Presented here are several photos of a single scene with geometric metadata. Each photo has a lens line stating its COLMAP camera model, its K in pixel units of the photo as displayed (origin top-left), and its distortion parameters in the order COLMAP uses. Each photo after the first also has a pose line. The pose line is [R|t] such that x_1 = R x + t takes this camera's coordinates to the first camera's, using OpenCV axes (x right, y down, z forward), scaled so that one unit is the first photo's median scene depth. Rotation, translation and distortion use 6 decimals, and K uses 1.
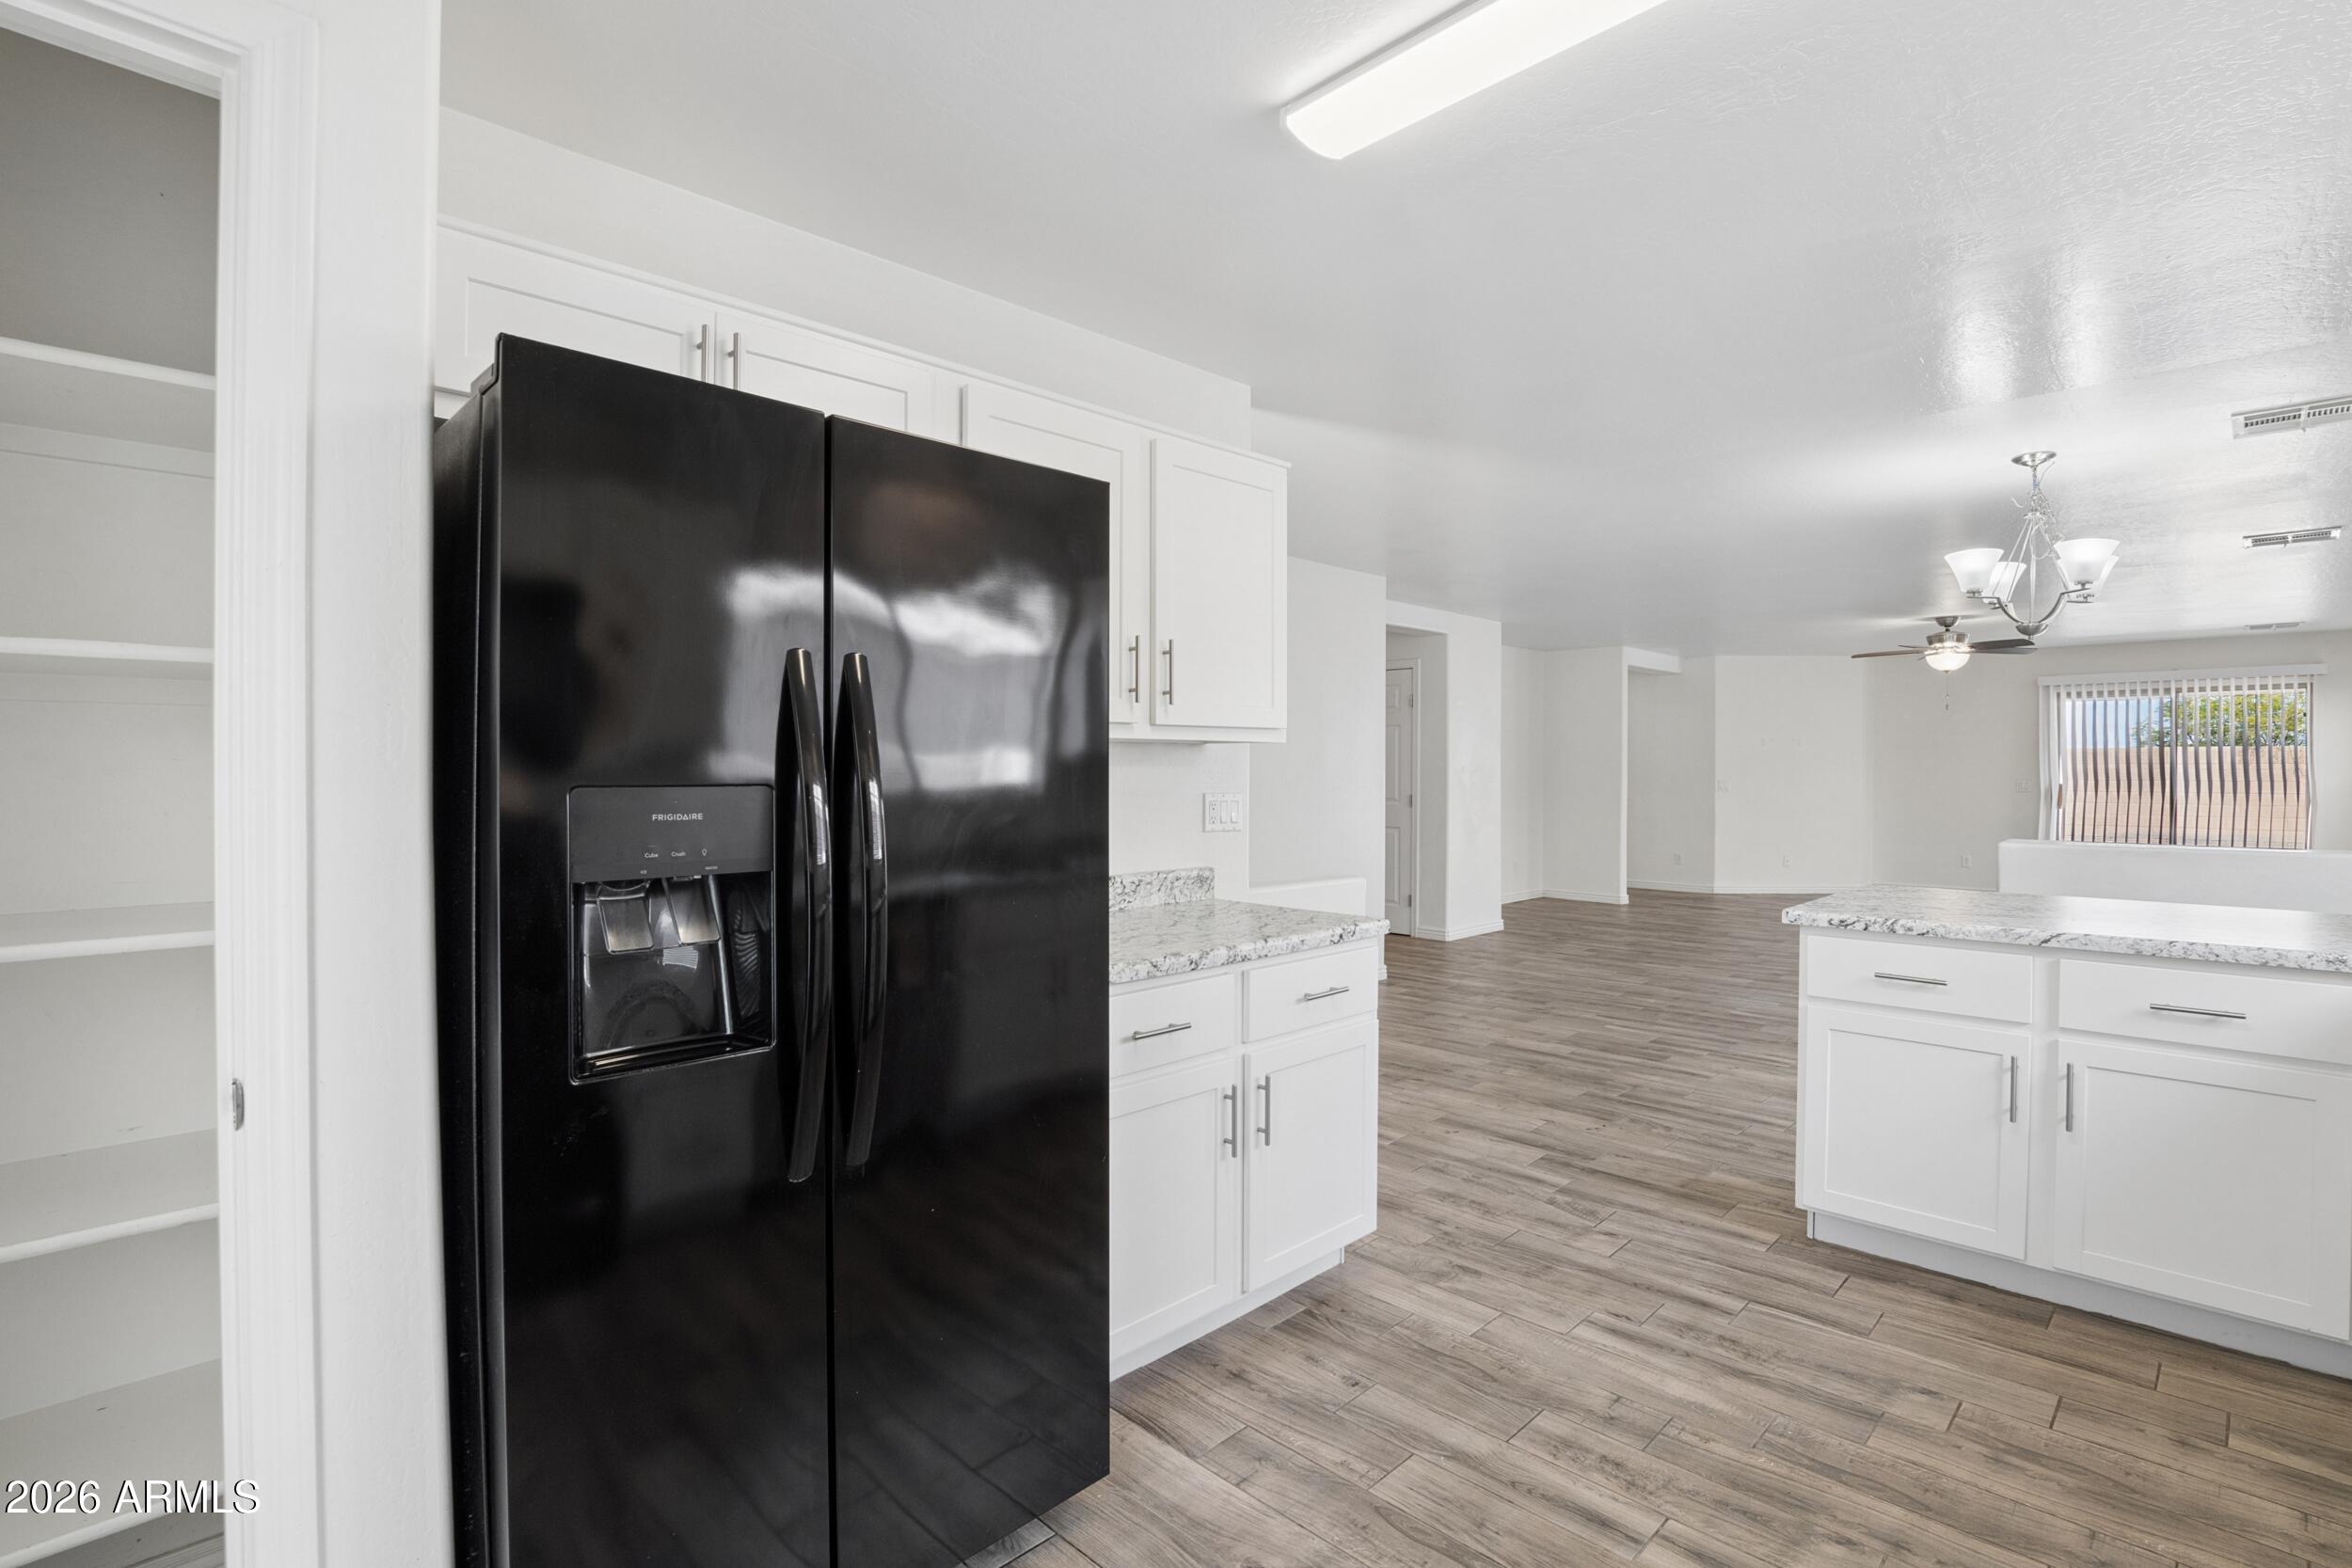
lens RADIAL K [[1100.6, 0, 1165.1], [0, 1100.6, 777.7], [0, 0, 1]] dist [-0.033050, 0.004135]
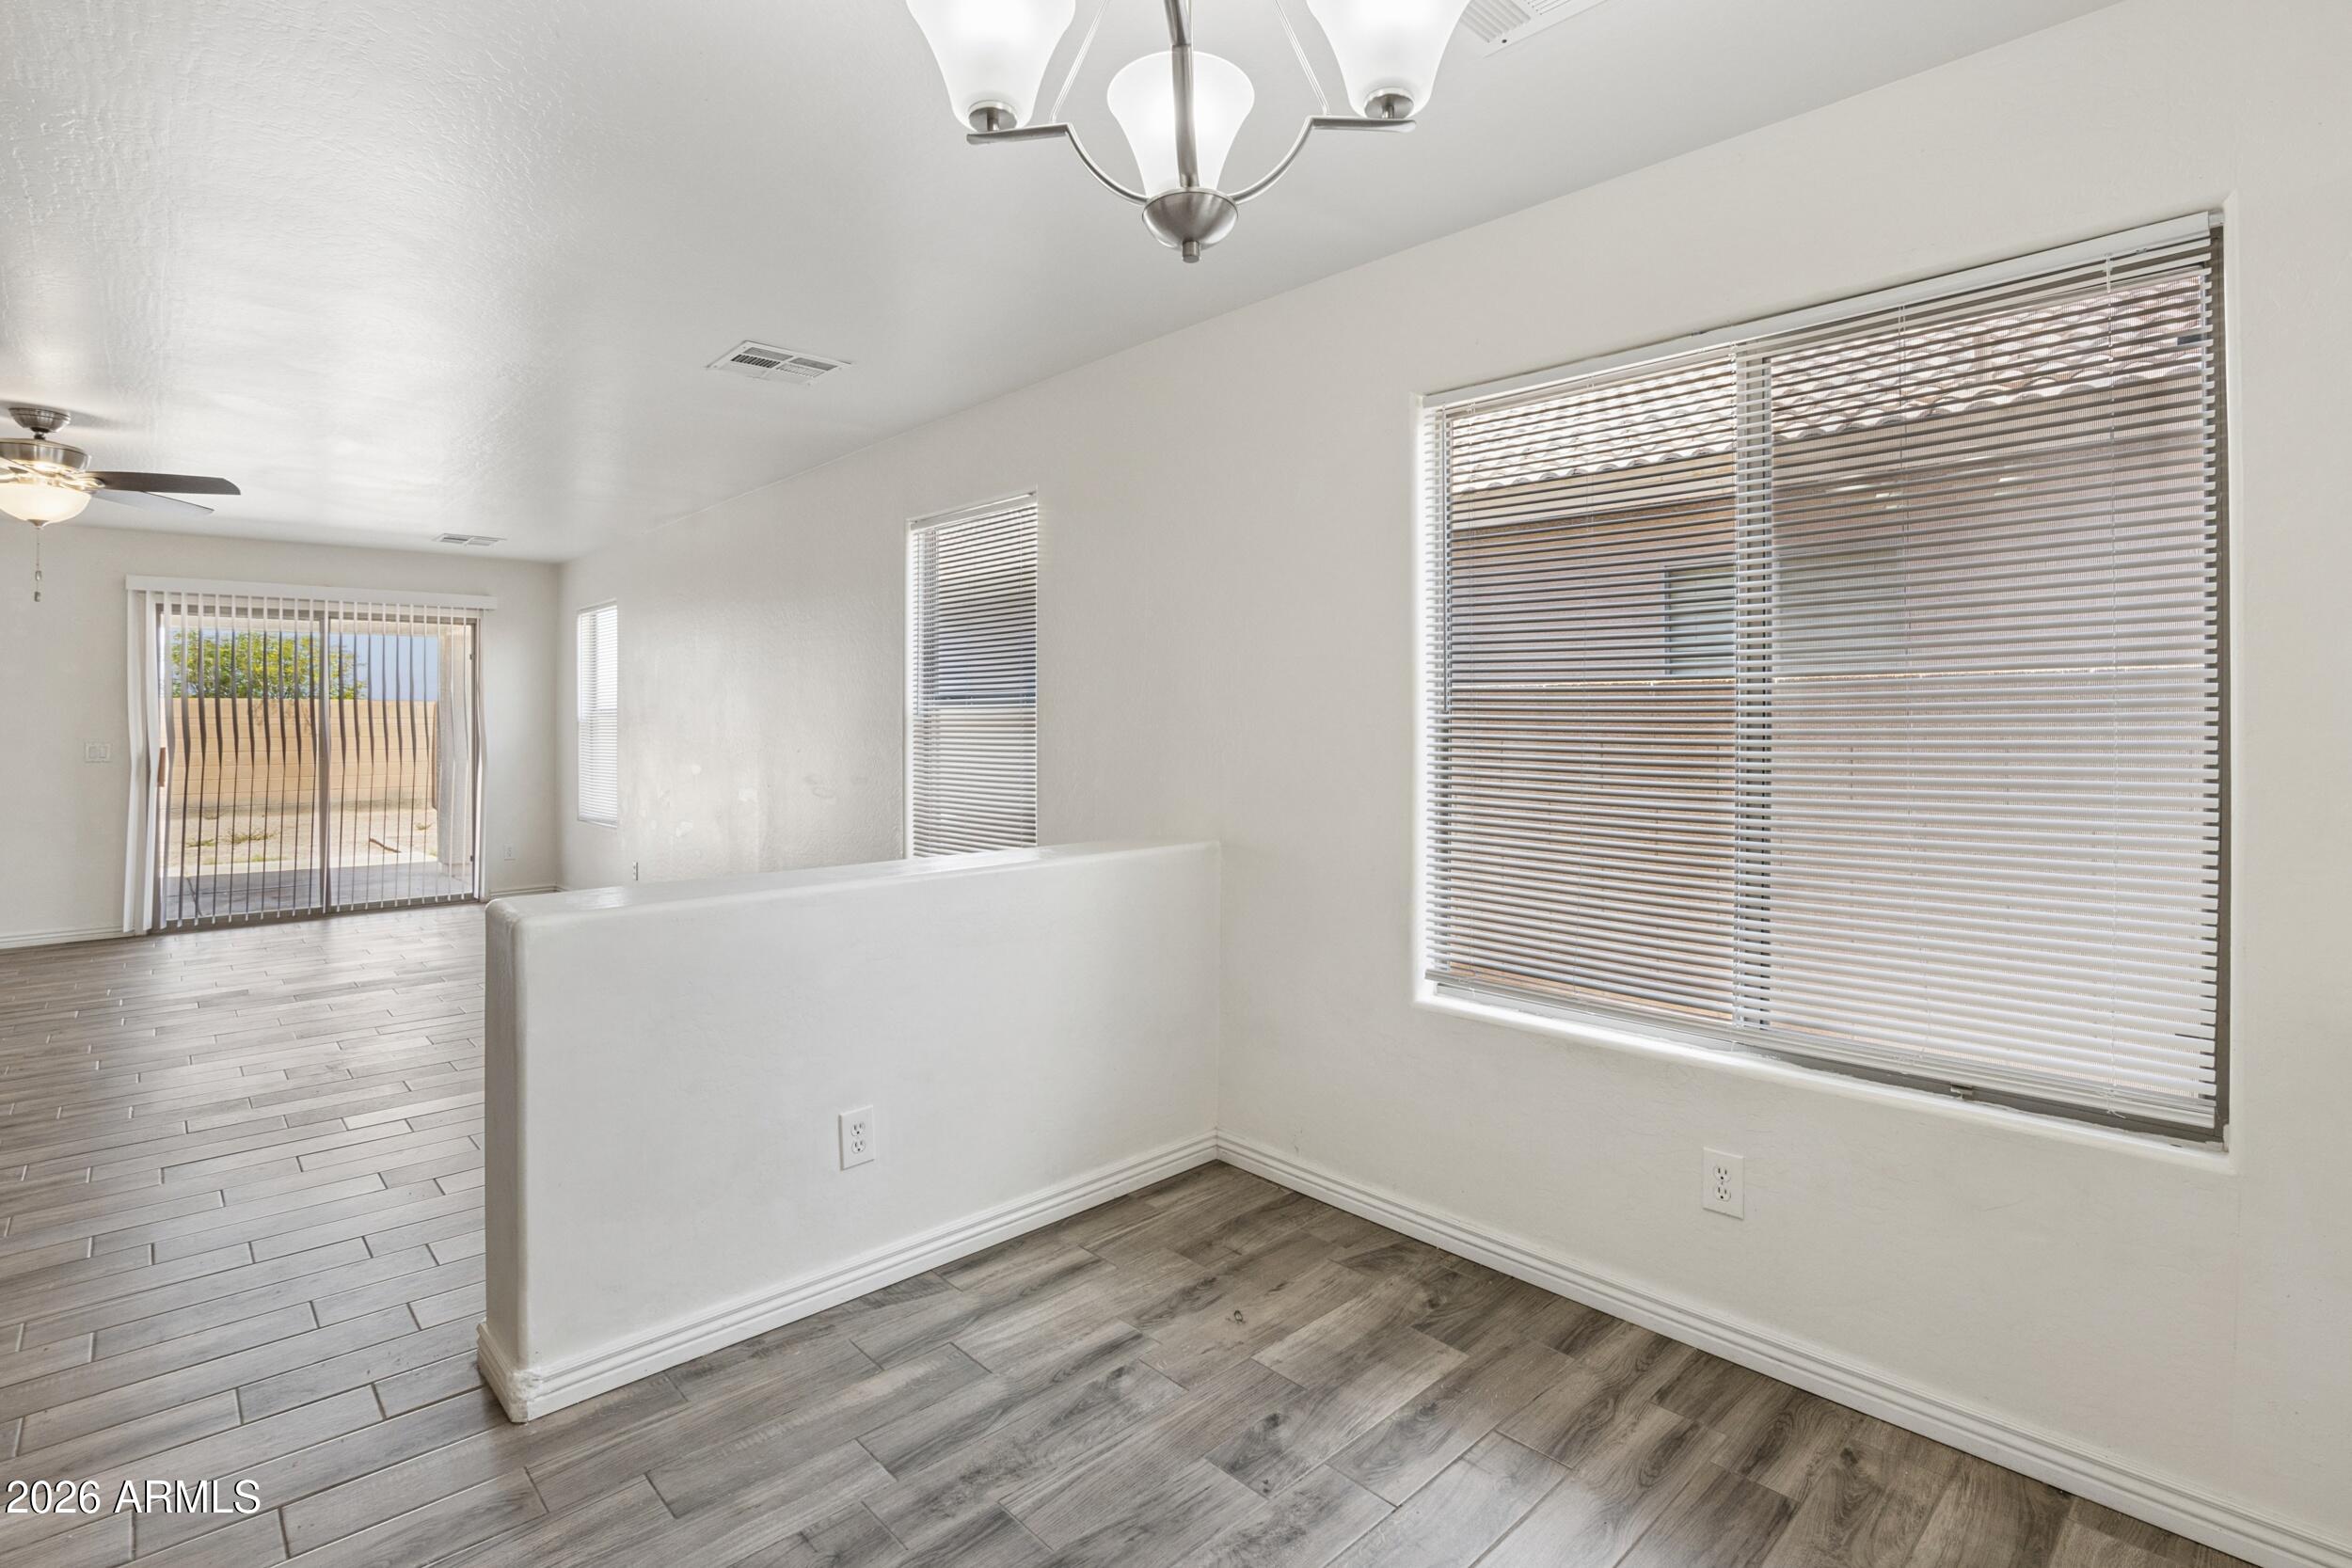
lens RADIAL K [[1122.8, 0, 1173.8], [0, 1122.8, 723.4], [0, 0, 1]] dist [-0.022015, 0.000793]
pose [[0.025558, -0.002156, 0.999671, 0.518973], [0.011002, 0.999938, 0.001875, -0.009222], [-0.999613, 0.010950, 0.025580, 1.014868]]
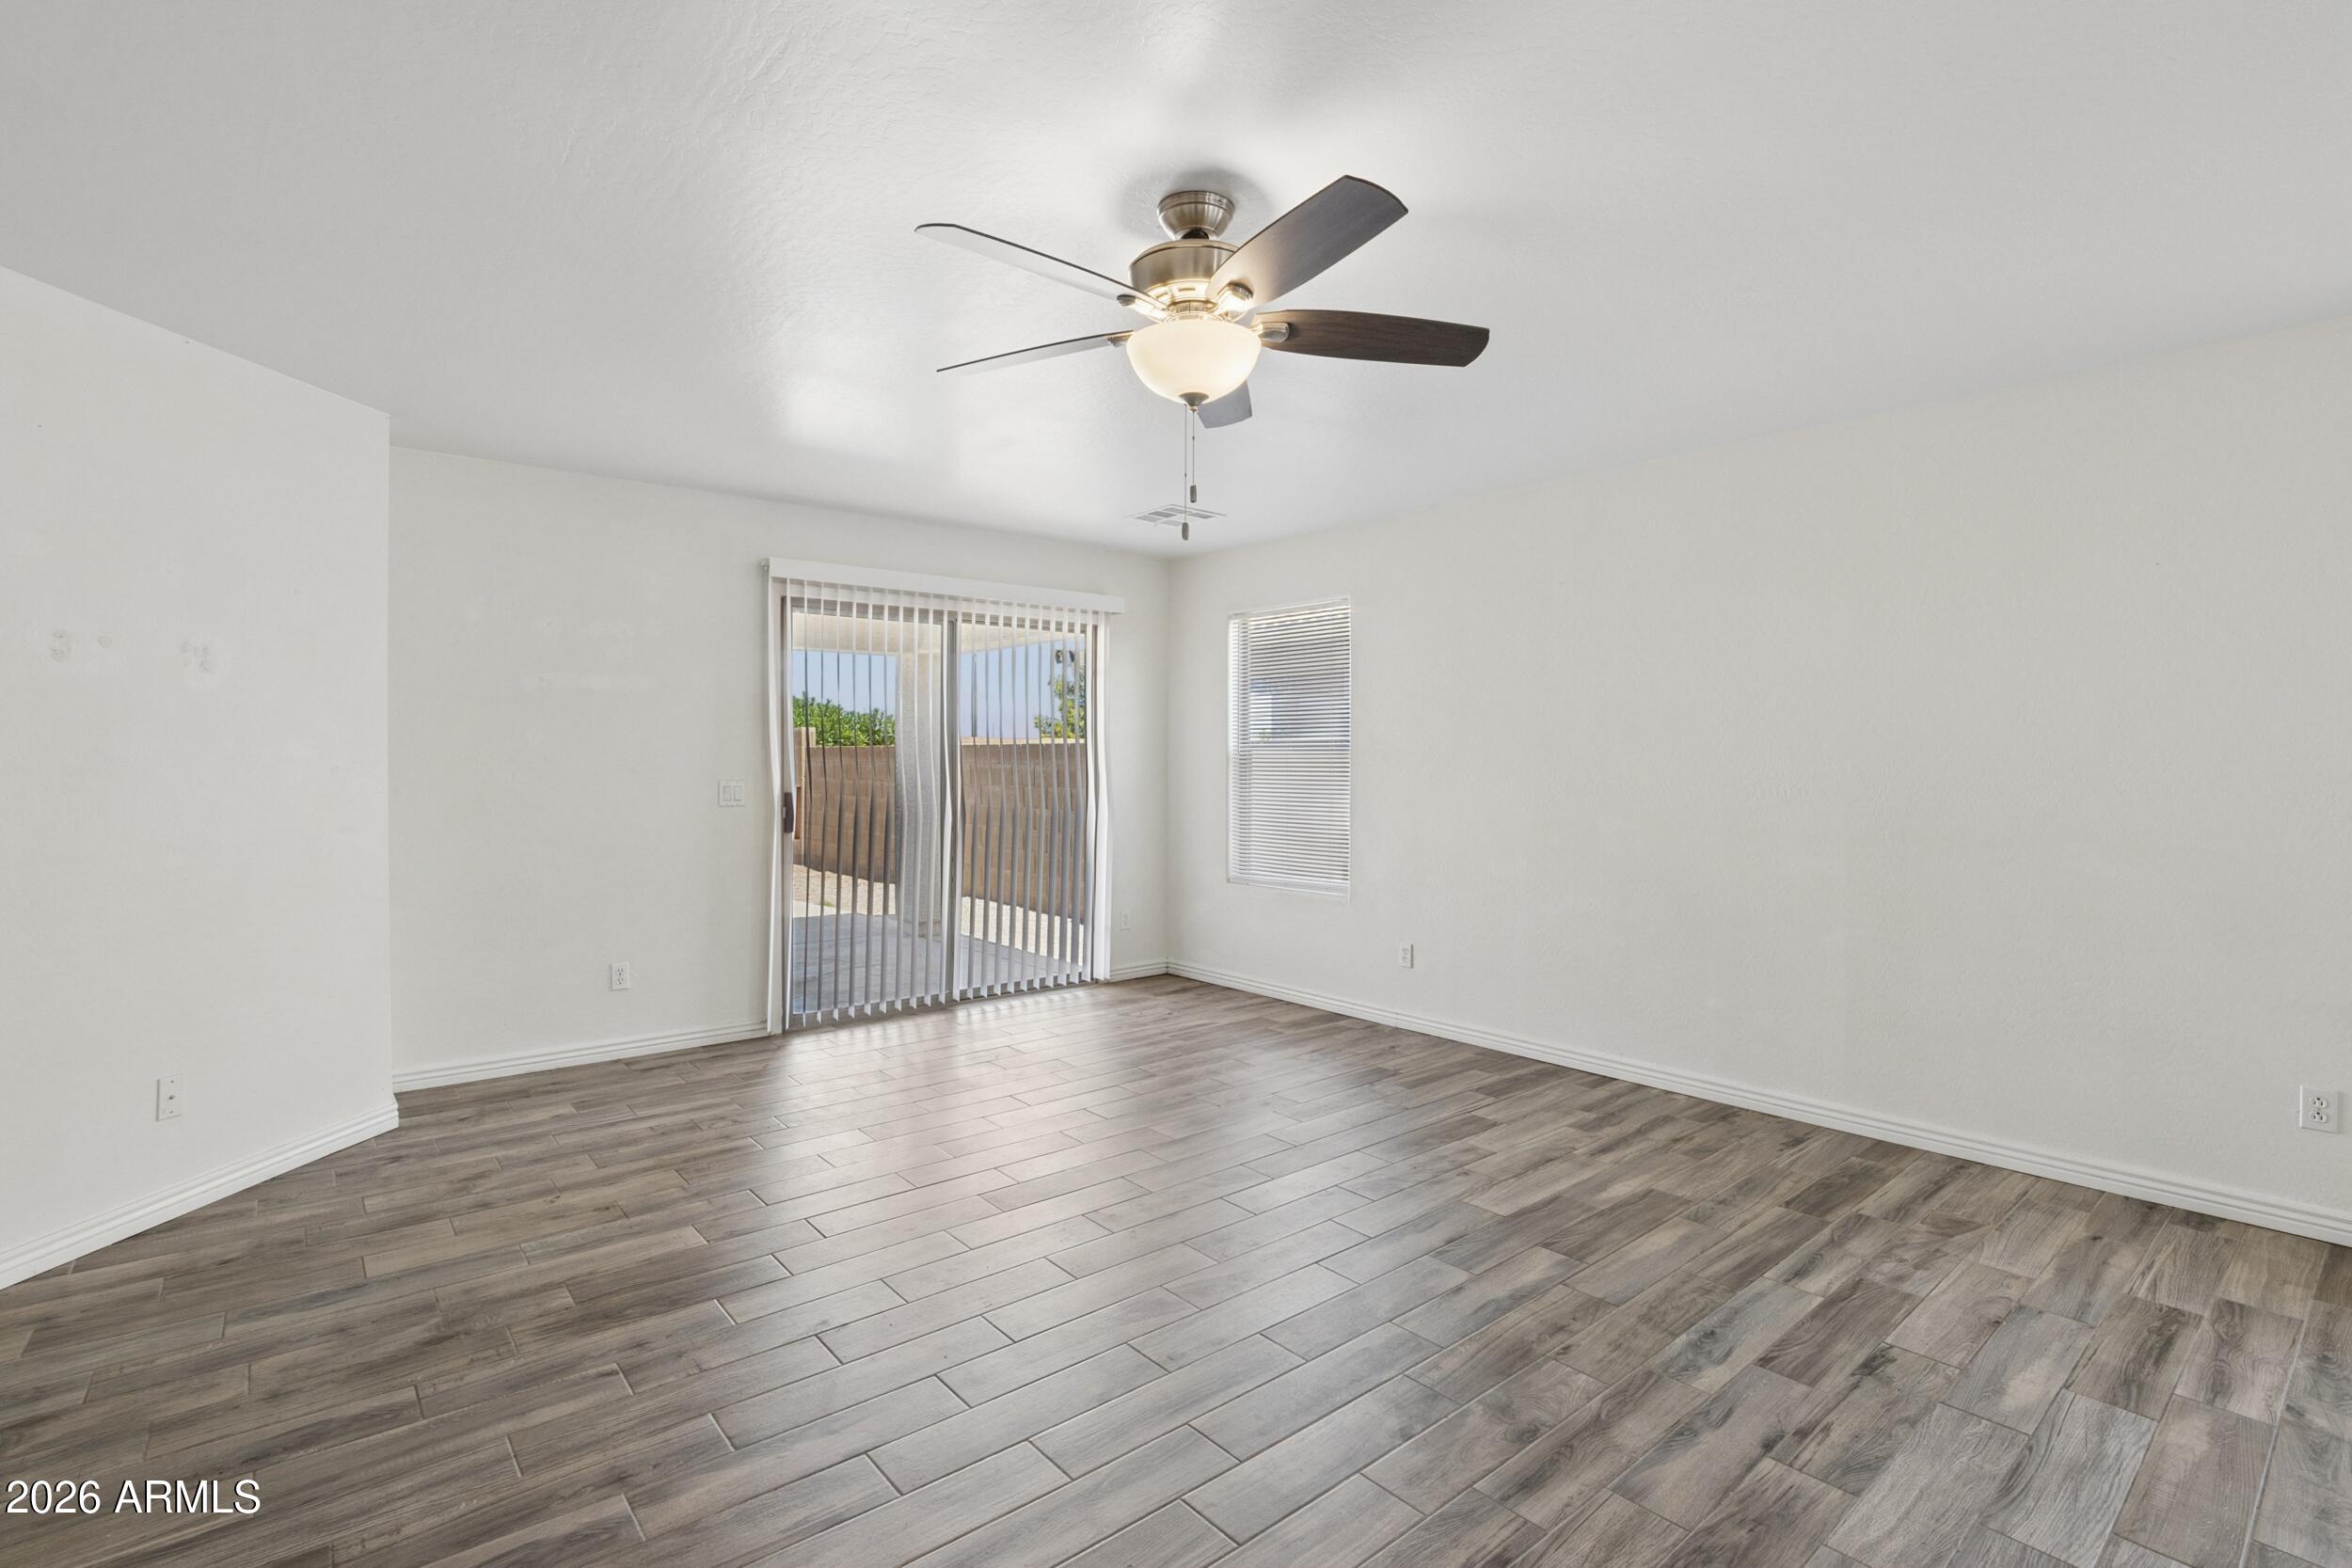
lens RADIAL K [[1100.6, 0, 1165.1], [0, 1100.6, 777.7], [0, 0, 1]] dist [-0.033050, 0.004135]
pose [[0.085337, -0.017897, 0.996191, 0.934648], [0.005281, 0.999833, 0.017510, -0.017564], [-0.996338, 0.003767, 0.085417, 2.064628]]
